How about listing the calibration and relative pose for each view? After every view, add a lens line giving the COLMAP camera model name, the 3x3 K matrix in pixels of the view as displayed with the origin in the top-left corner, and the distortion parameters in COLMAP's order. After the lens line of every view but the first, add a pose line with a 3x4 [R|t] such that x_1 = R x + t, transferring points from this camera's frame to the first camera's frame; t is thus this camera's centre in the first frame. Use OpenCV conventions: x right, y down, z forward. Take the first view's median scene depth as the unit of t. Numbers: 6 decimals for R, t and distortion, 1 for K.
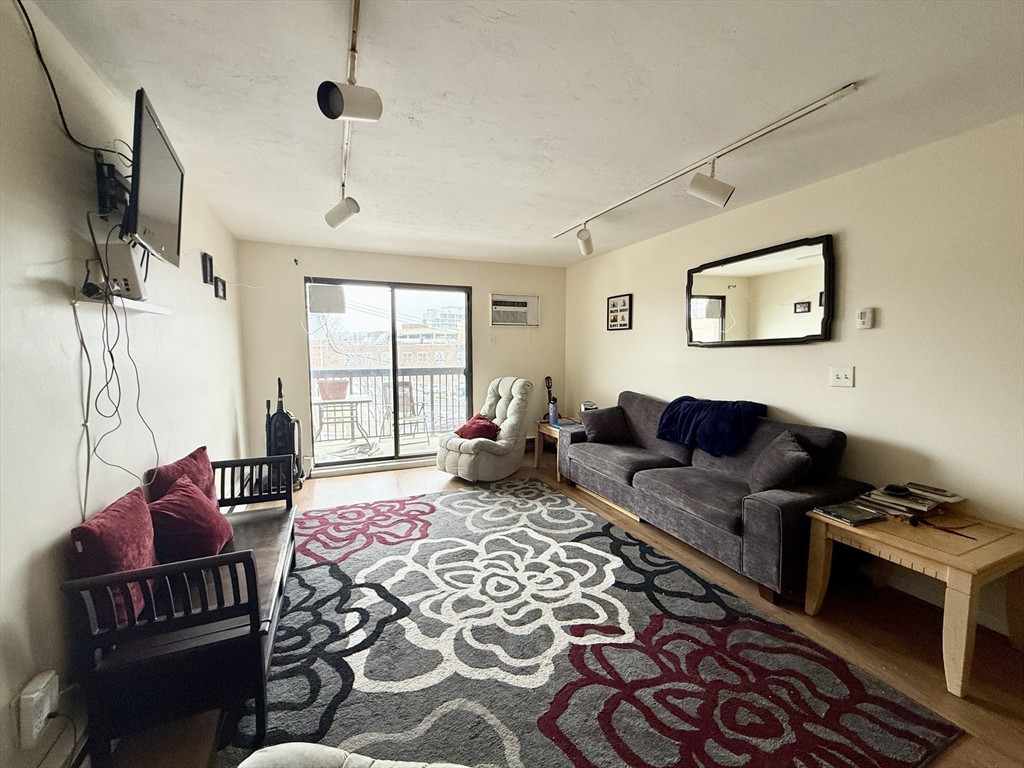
lens RADIAL K [[408.4, 0, 503.0], [0, 408.4, 384.2], [0, 0, 1]] dist [-0.000696, 0.000274]
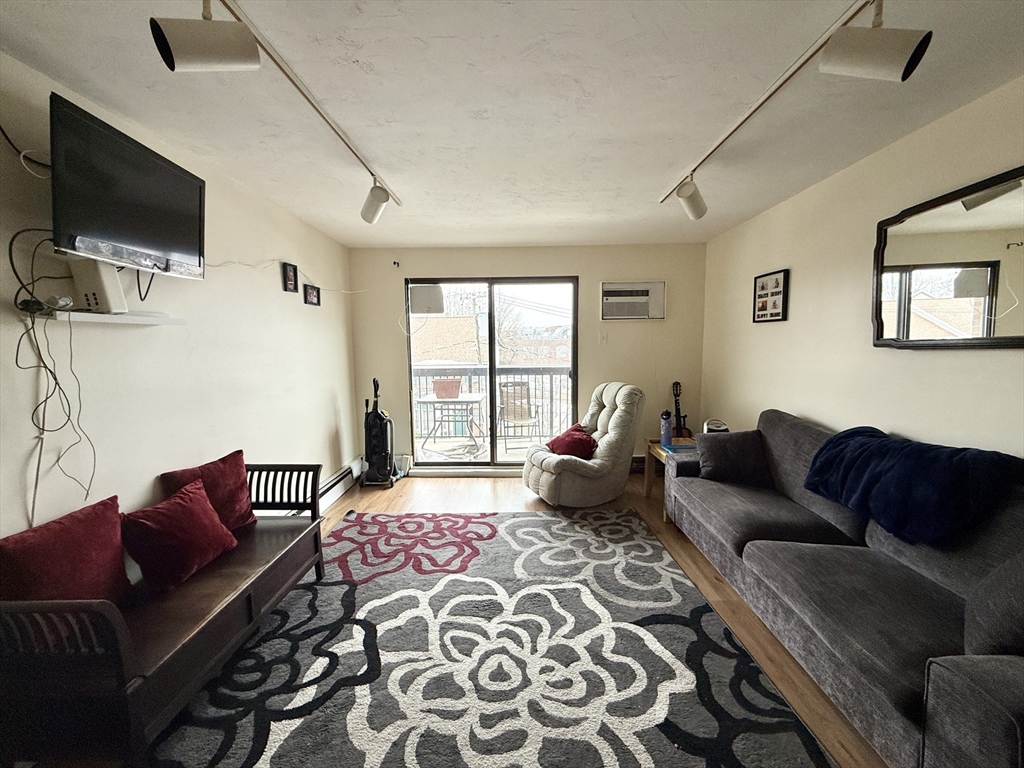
lens RADIAL K [[408.4, 0, 503.0], [0, 408.4, 384.2], [0, 0, 1]] dist [-0.000696, 0.000274]
pose [[0.916394, 0.031603, -0.399029, 0.184311], [-0.025626, 0.999465, 0.020305, -0.033639], [0.399457, -0.008382, 0.916714, 0.205346]]
